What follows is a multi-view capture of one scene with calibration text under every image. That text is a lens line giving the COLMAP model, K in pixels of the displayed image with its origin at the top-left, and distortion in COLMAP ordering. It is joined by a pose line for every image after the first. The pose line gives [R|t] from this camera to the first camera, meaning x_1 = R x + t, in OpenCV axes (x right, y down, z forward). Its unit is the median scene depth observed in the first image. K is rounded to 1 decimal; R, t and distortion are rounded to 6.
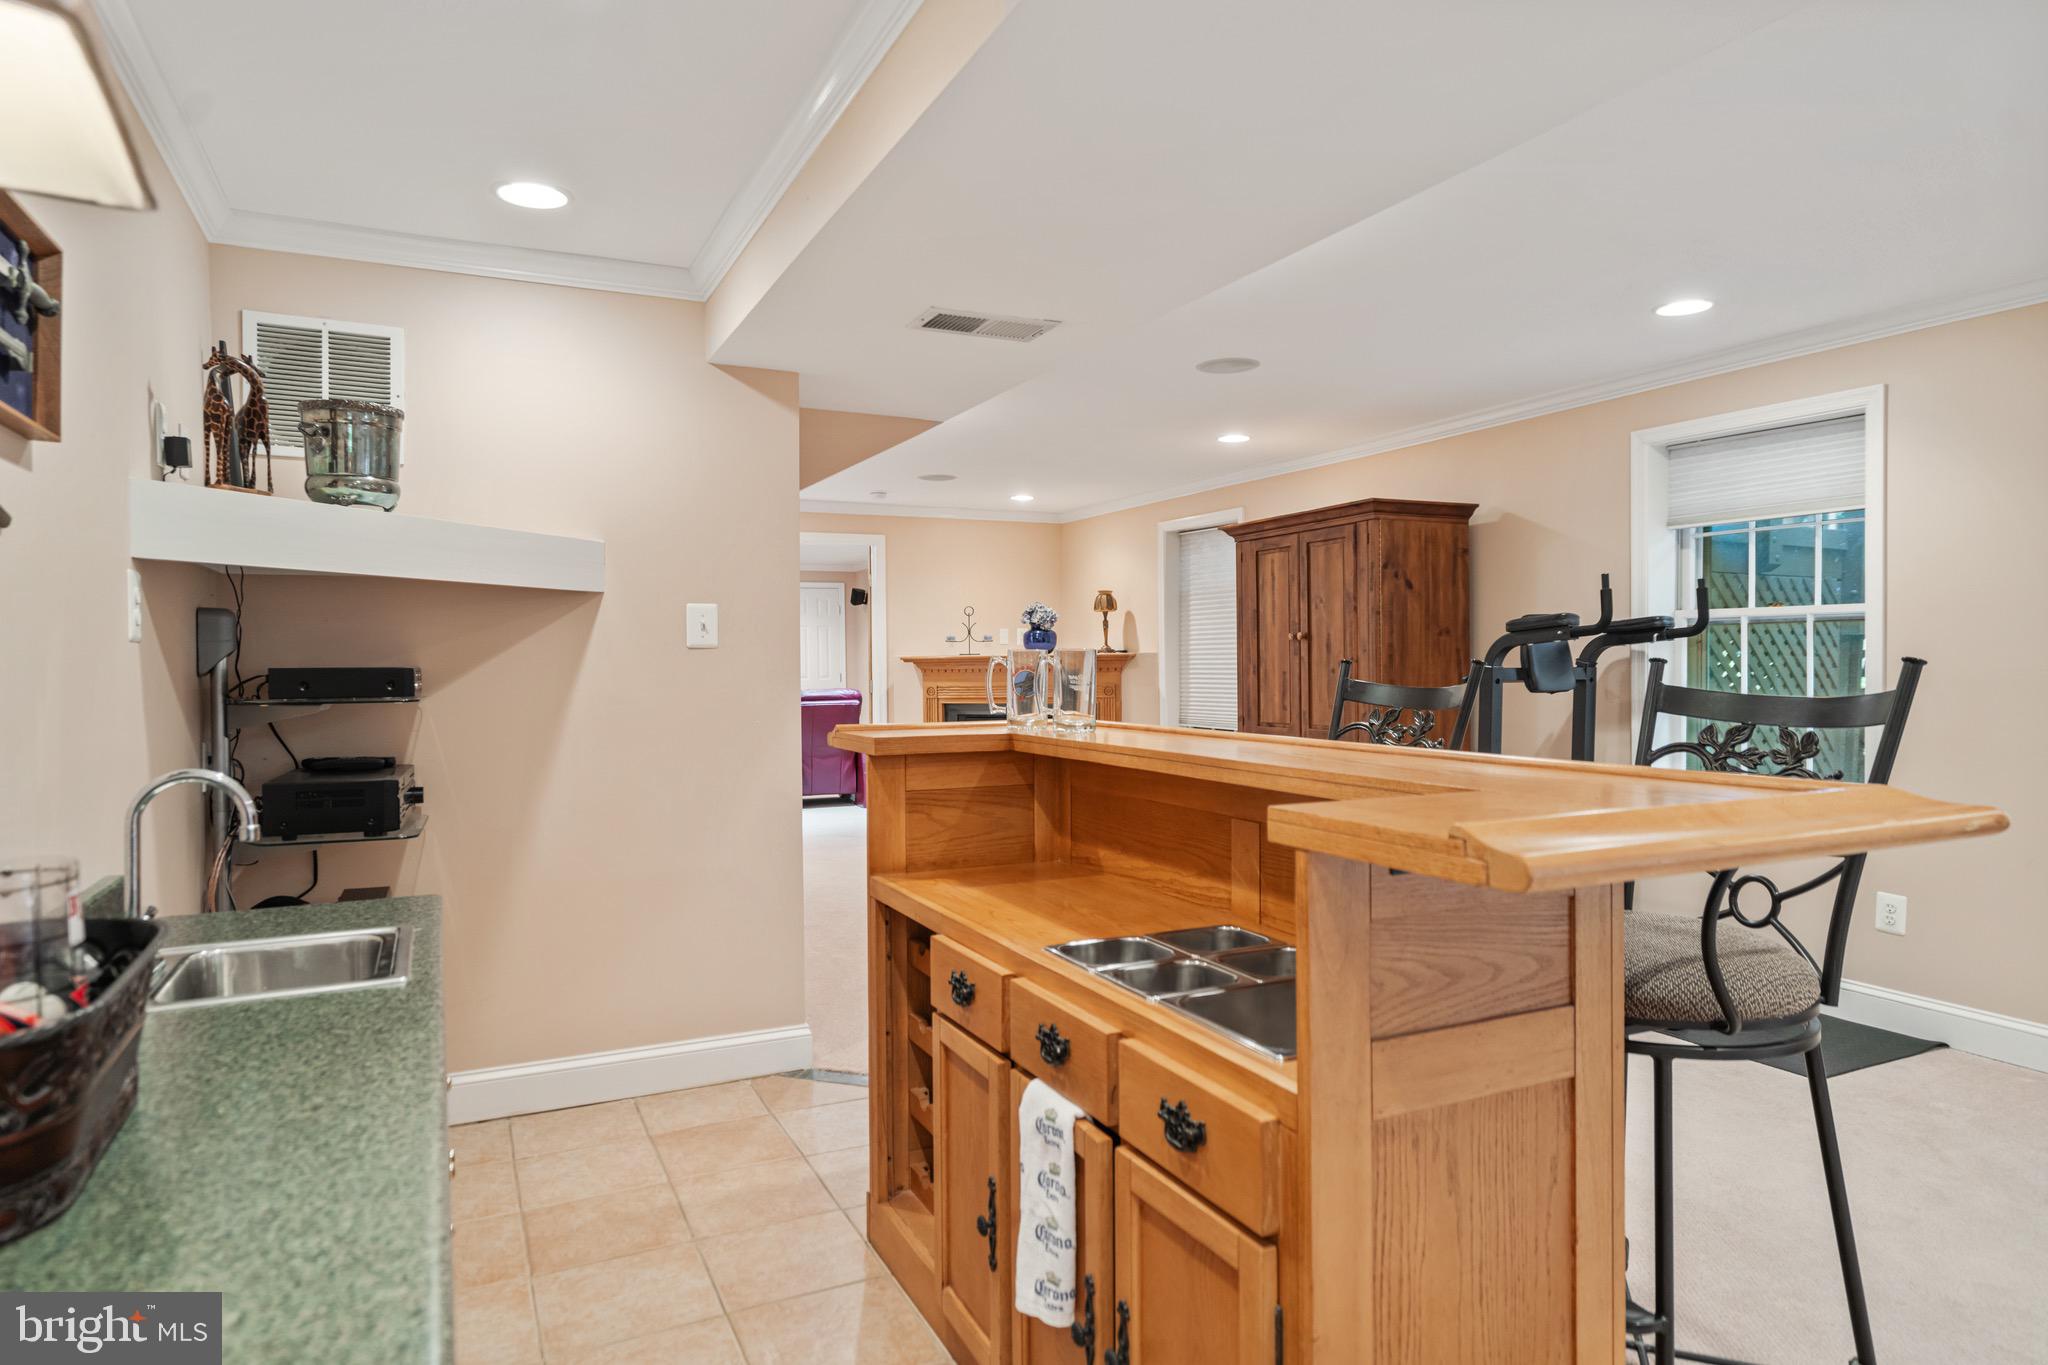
lens RADIAL K [[1206.4, 0, 1014.0], [0, 1206.4, 676.9], [0, 0, 1]] dist [0.003022, 0.000597]
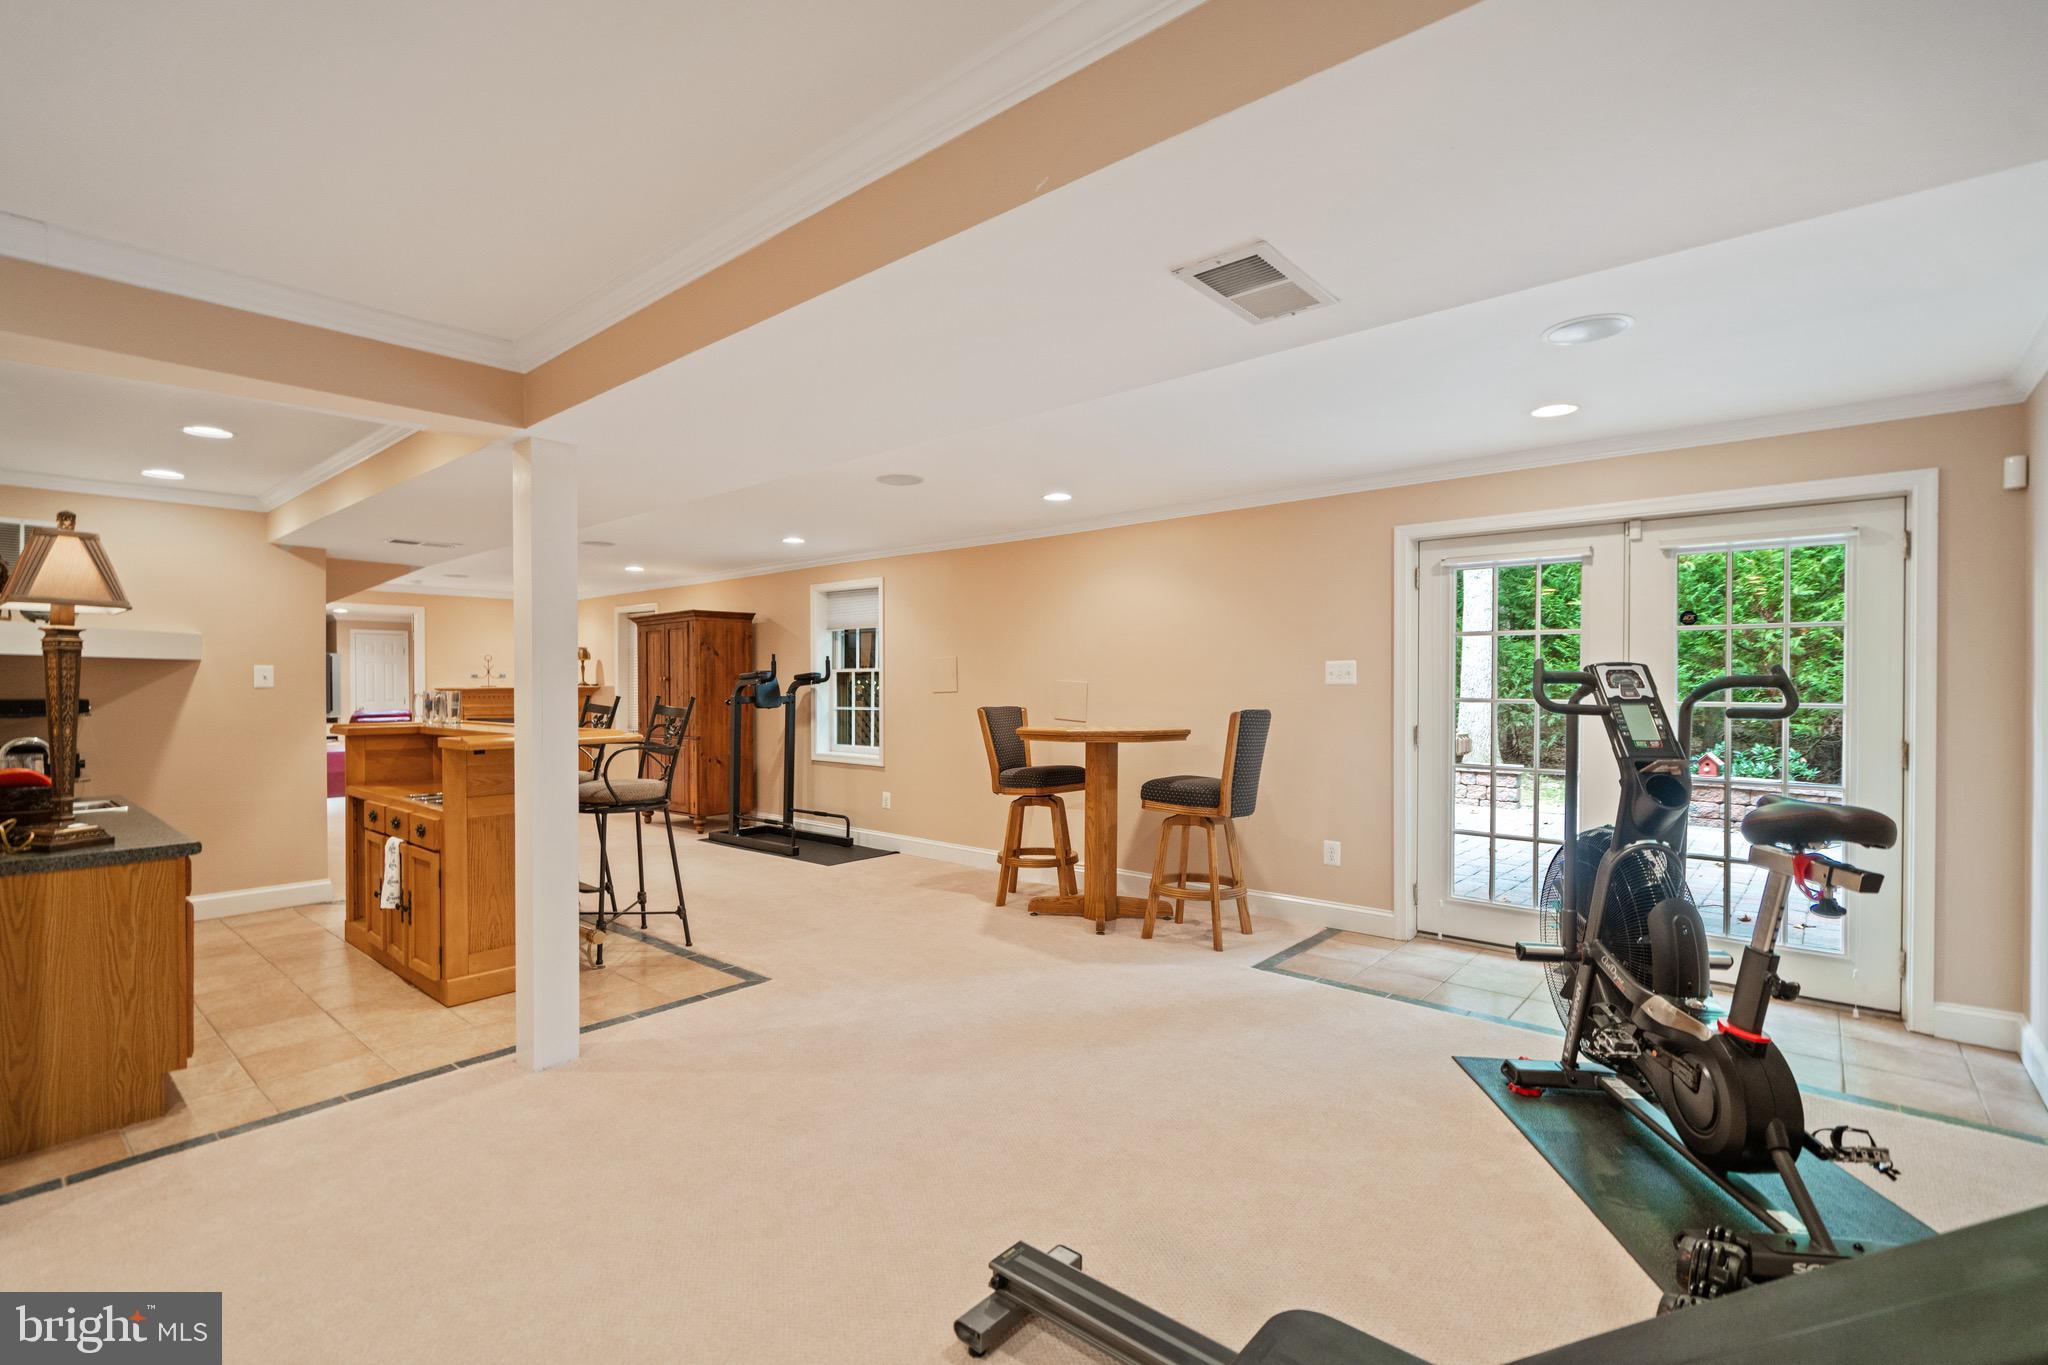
lens RADIAL K [[939.9, 0, 1023.3], [0, 939.9, 686.1], [0, 0, 1]] dist [-0.002494, 0.000901]
pose [[0.915664, 0.002769, 0.401935, 0.169299], [0.002676, 0.999912, -0.012985, -0.002663], [-0.401935, 0.012966, 0.915576, -0.584476]]
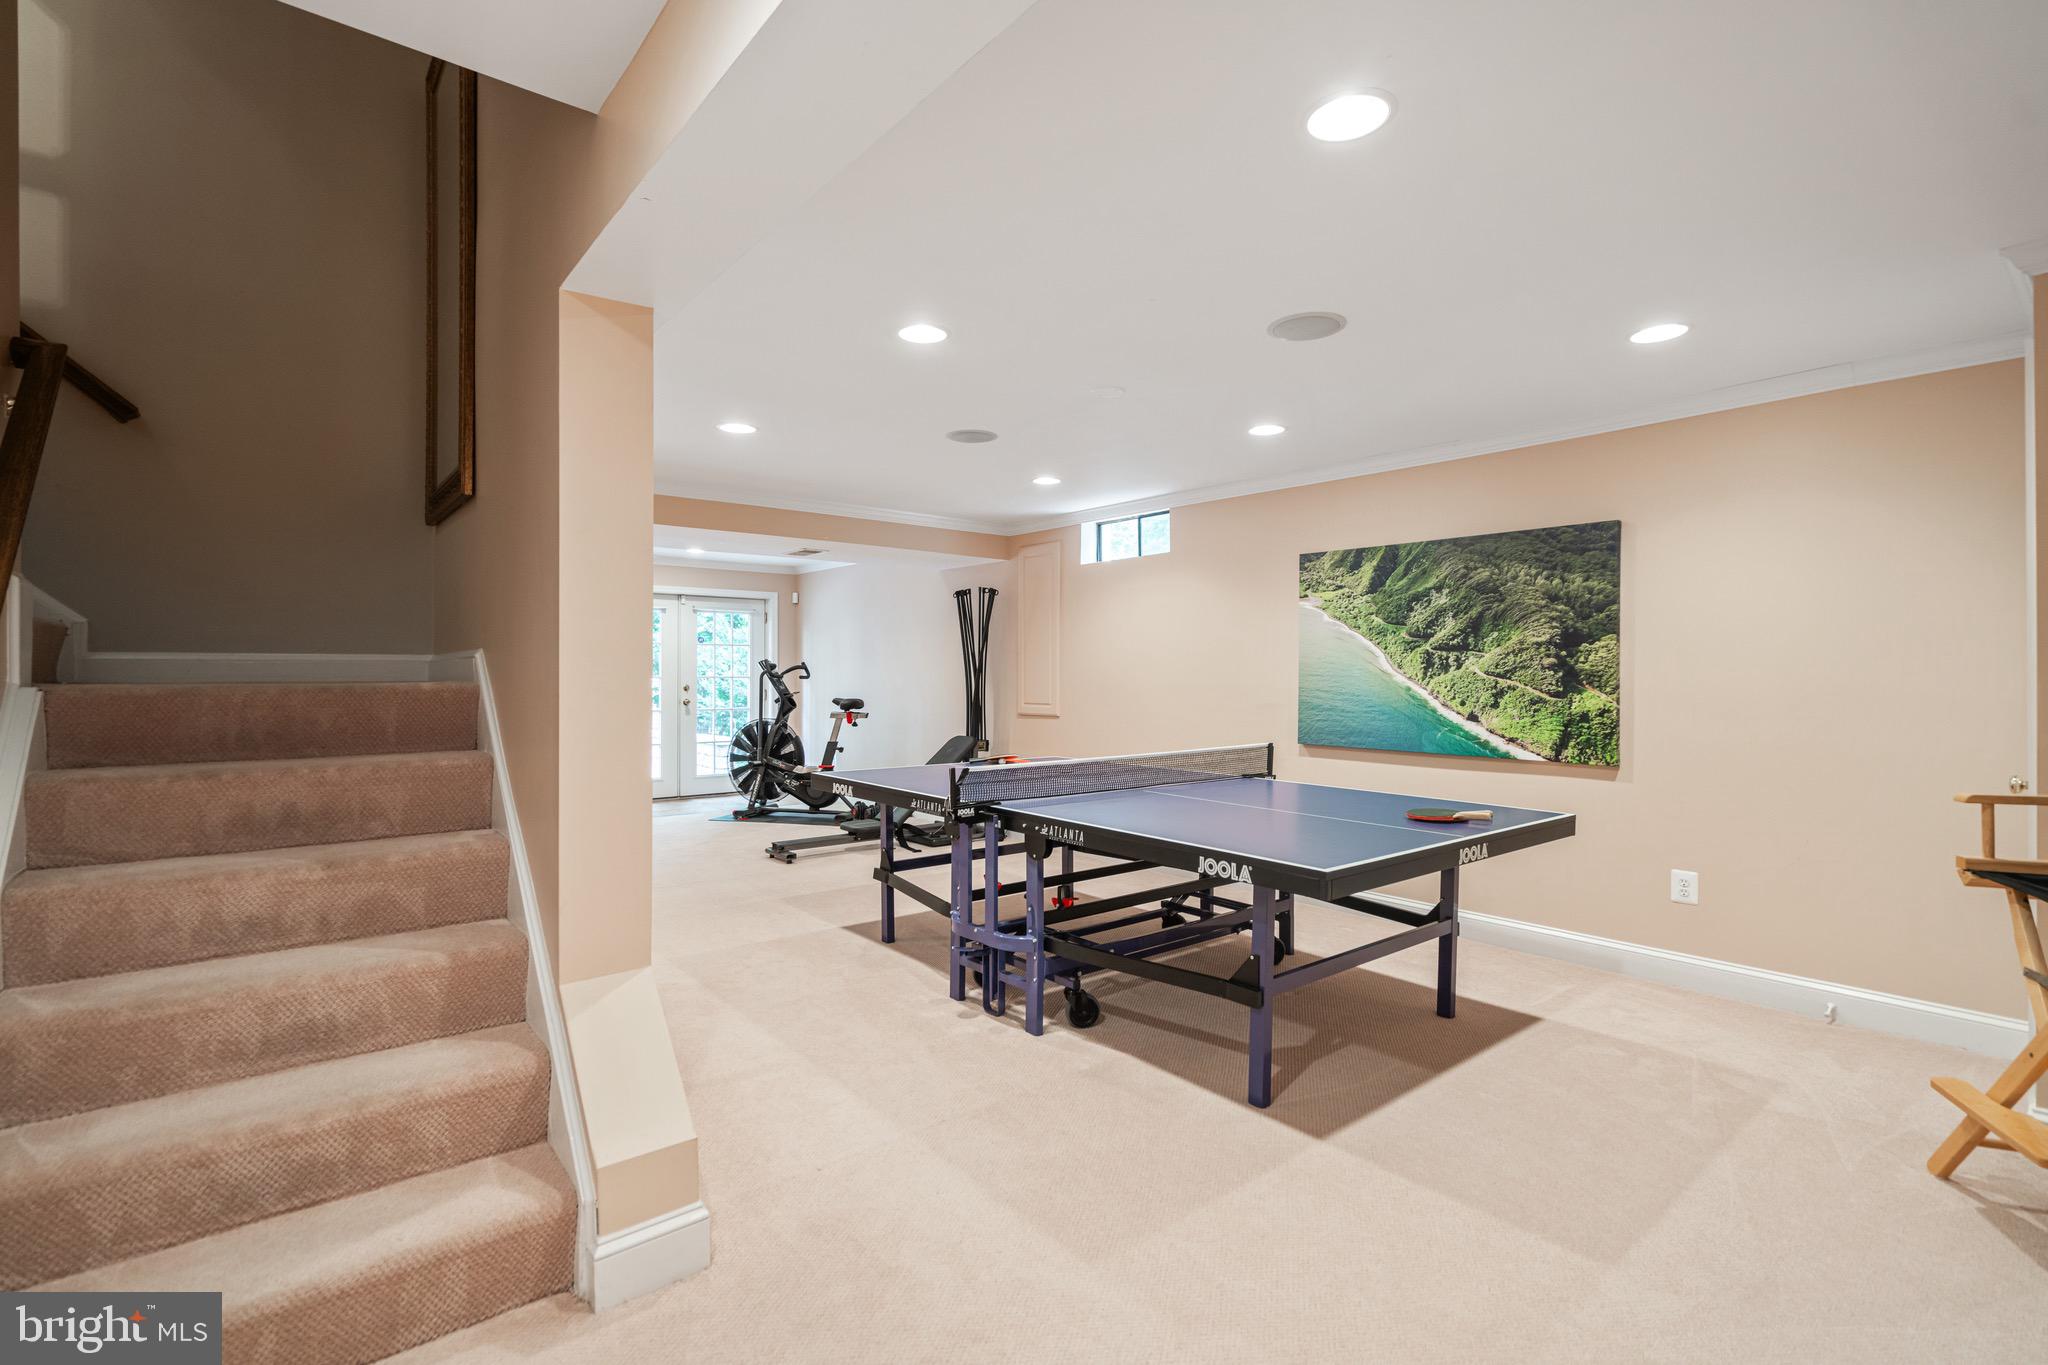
lens RADIAL K [[939.9, 0, 1033.2], [0, 939.9, 670.4], [0, 0, 1]] dist [-0.002494, 0.000901]
pose [[-0.245852, 0.002183, 0.969305, -0.890659], [0.016703, 0.999859, 0.001984, -0.001812], [-0.969164, 0.016678, -0.245853, -0.281449]]
